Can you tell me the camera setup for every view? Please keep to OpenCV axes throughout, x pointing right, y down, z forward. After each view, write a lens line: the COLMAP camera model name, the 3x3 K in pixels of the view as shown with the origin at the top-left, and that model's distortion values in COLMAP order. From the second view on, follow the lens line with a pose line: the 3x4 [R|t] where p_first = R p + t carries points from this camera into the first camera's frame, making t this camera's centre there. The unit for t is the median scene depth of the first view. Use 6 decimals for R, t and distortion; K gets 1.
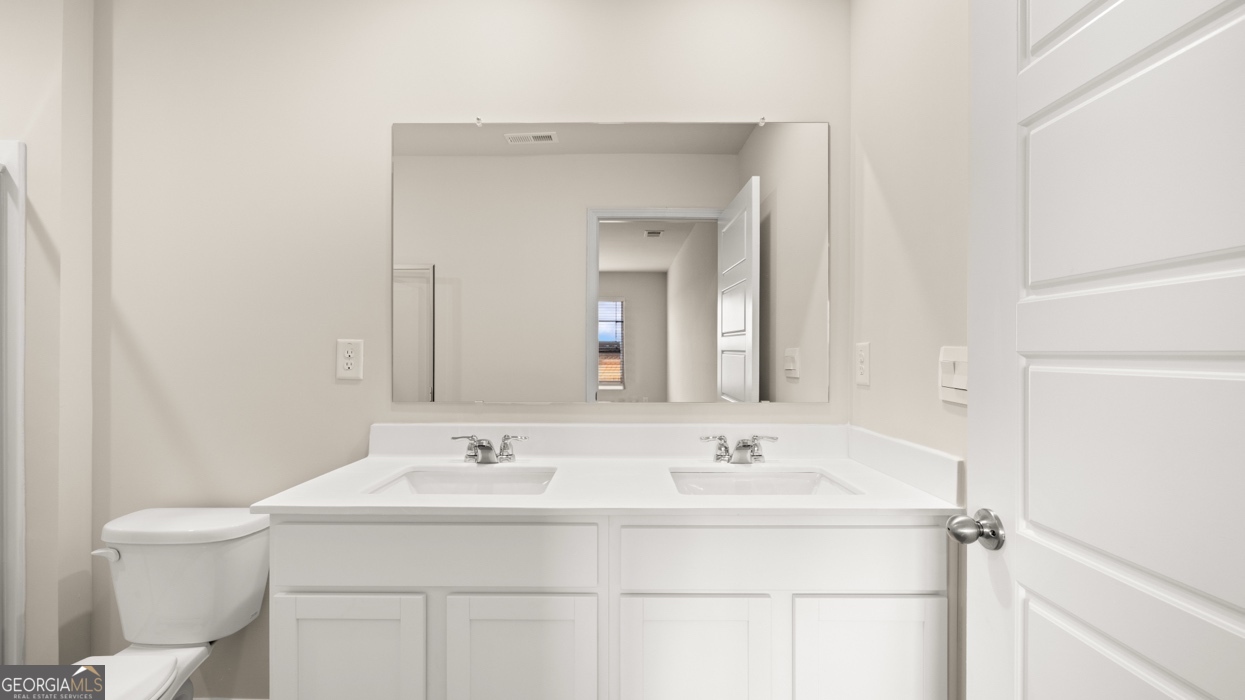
lens RADIAL K [[521.5, 0, 625.2], [0, 521.5, 346.9], [0, 0, 1]] dist [-0.007875, 0.002242]
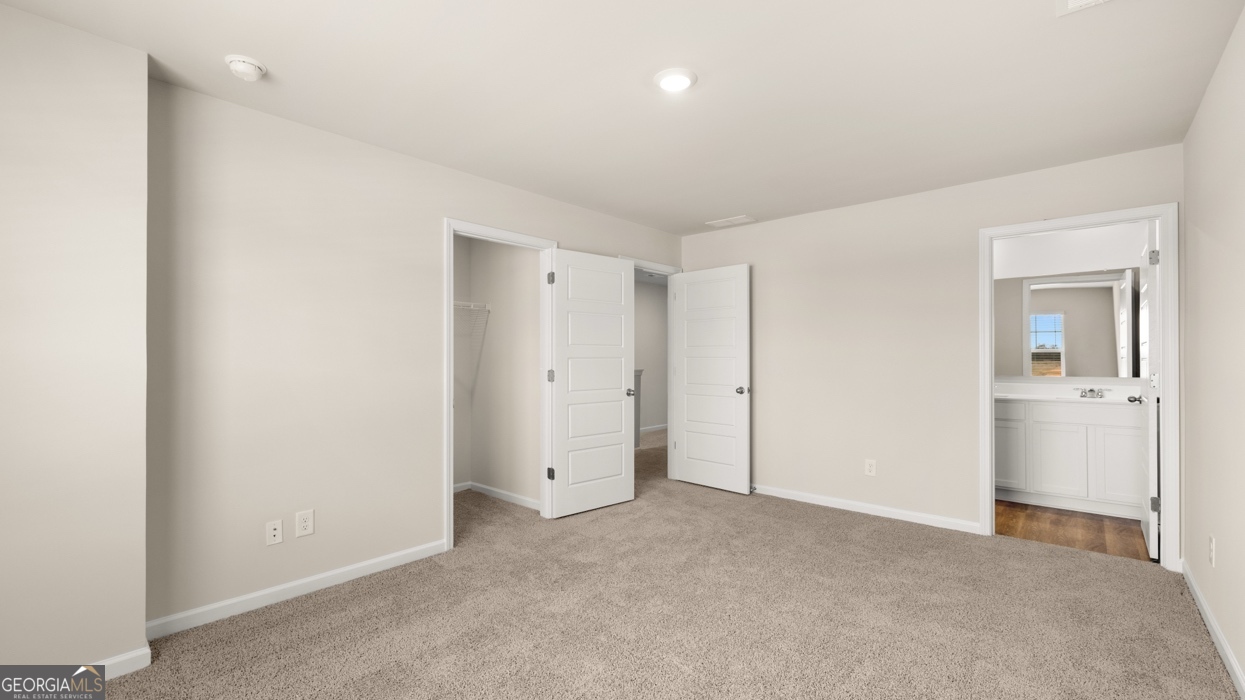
lens RADIAL K [[521.5, 0, 621.7], [0, 521.5, 353.6], [0, 0, 1]] dist [-0.007875, 0.002242]
pose [[0.746470, -0.005864, -0.665393, 0.187356], [-0.001098, 0.999949, -0.010045, 0.019027], [0.665418, 0.008229, 0.746426, -2.613990]]
